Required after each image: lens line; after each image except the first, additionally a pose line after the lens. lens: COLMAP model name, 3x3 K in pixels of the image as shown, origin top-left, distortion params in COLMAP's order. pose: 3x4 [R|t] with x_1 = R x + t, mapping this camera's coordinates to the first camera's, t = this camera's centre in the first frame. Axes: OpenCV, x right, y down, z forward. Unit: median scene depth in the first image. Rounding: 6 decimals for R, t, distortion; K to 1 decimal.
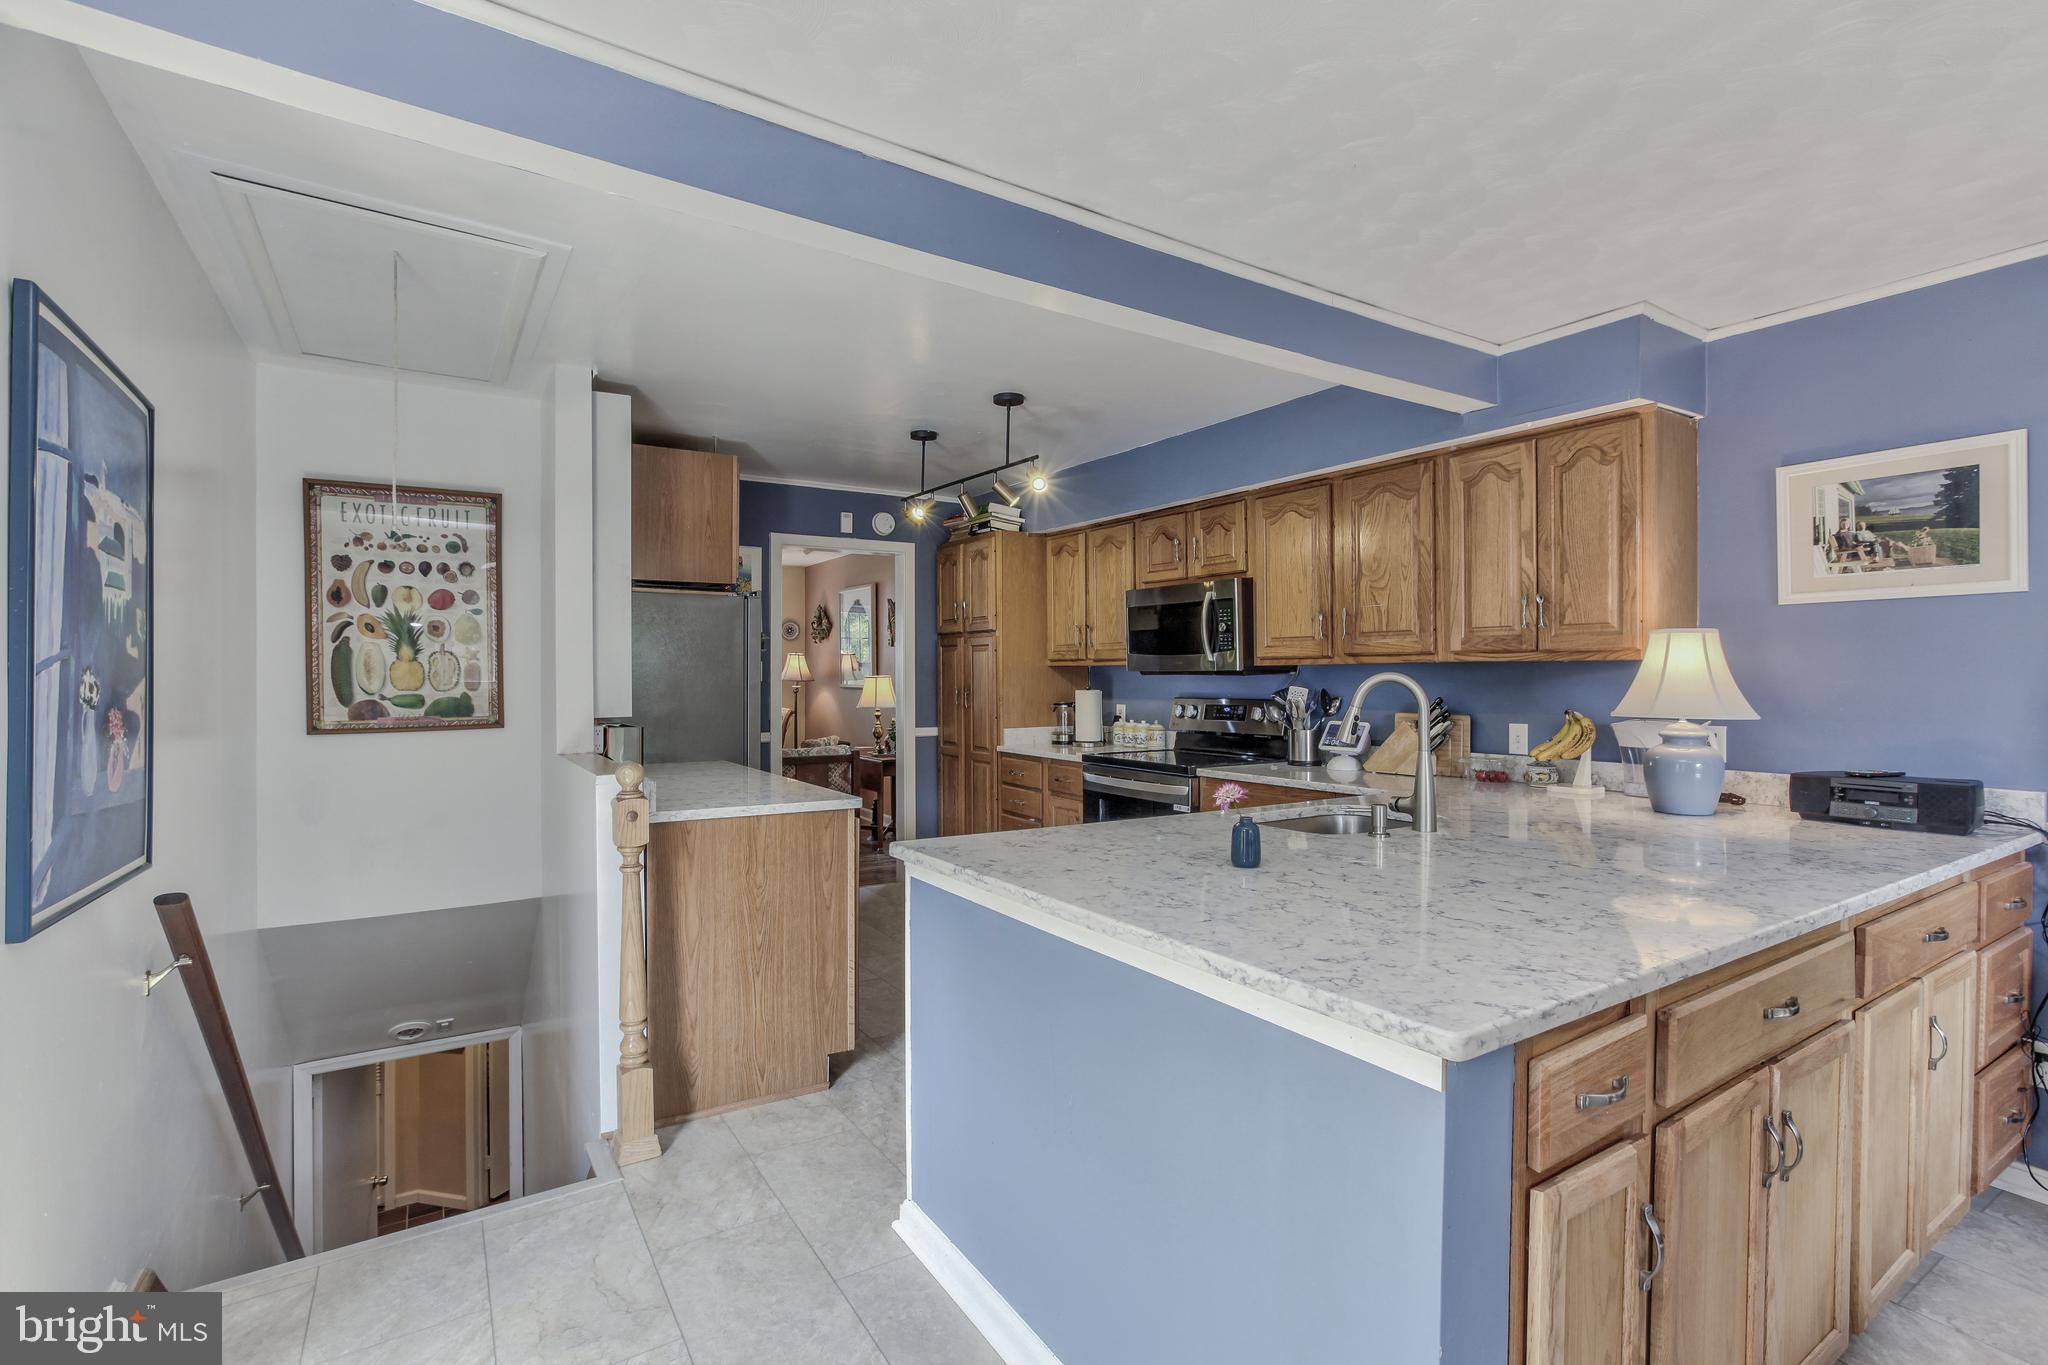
lens RADIAL K [[942.5, 0, 991.3], [0, 942.5, 680.1], [0, 0, 1]] dist [-0.033427, 0.017804]
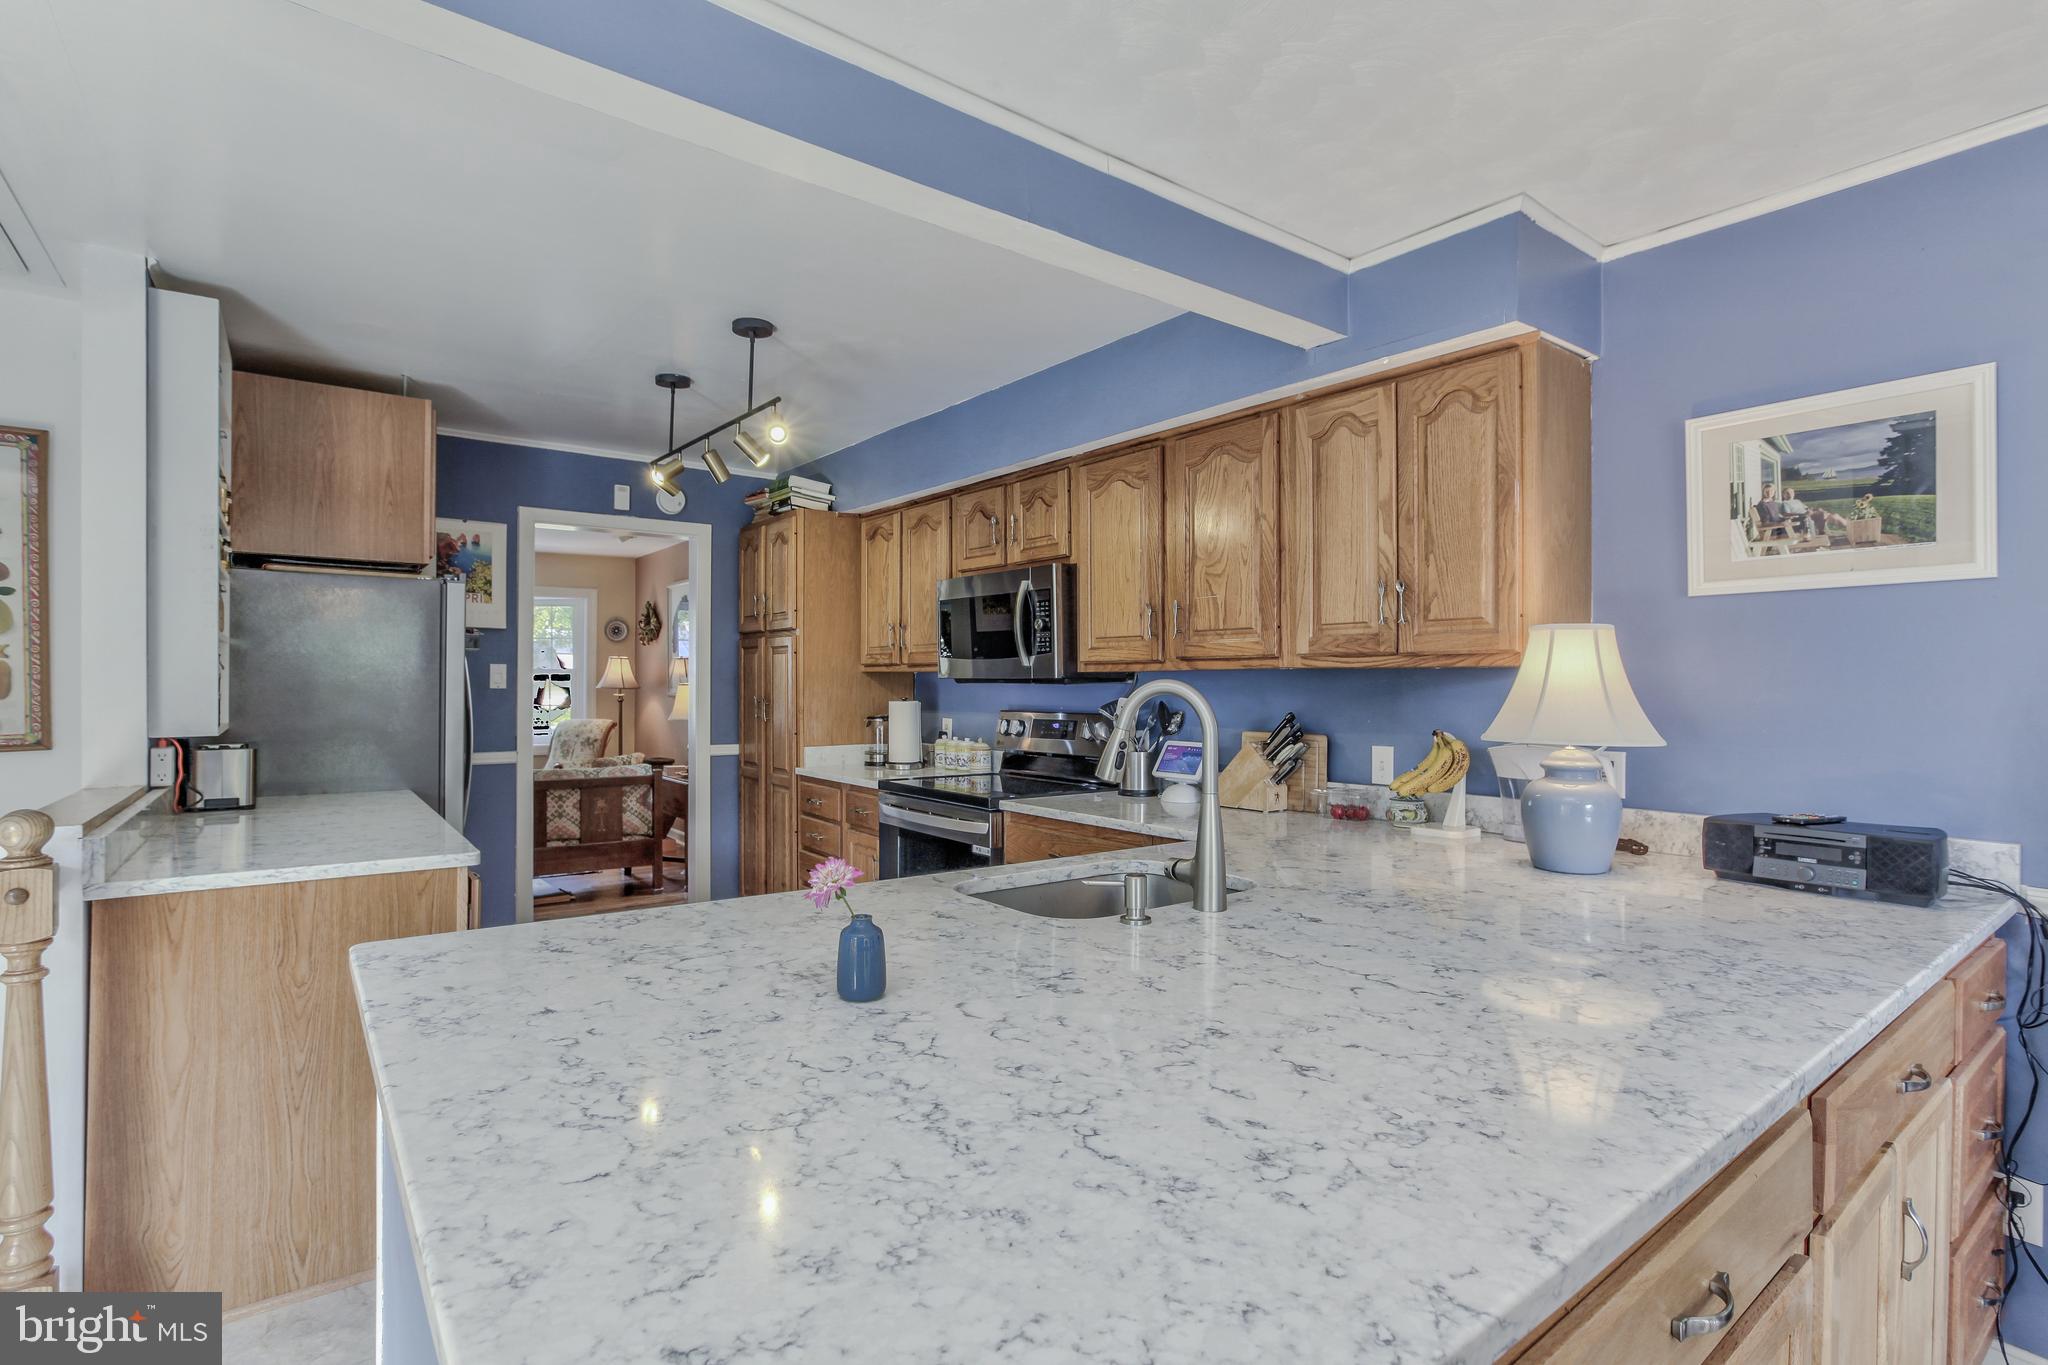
lens RADIAL K [[942.5, 0, 1018.1], [0, 942.5, 685.1], [0, 0, 1]] dist [-0.033427, 0.017804]
pose [[0.996519, 0.004989, 0.083215, 0.216810], [-0.004650, 0.999980, -0.004270, -0.000842], [-0.083235, 0.003869, 0.996522, 0.262051]]
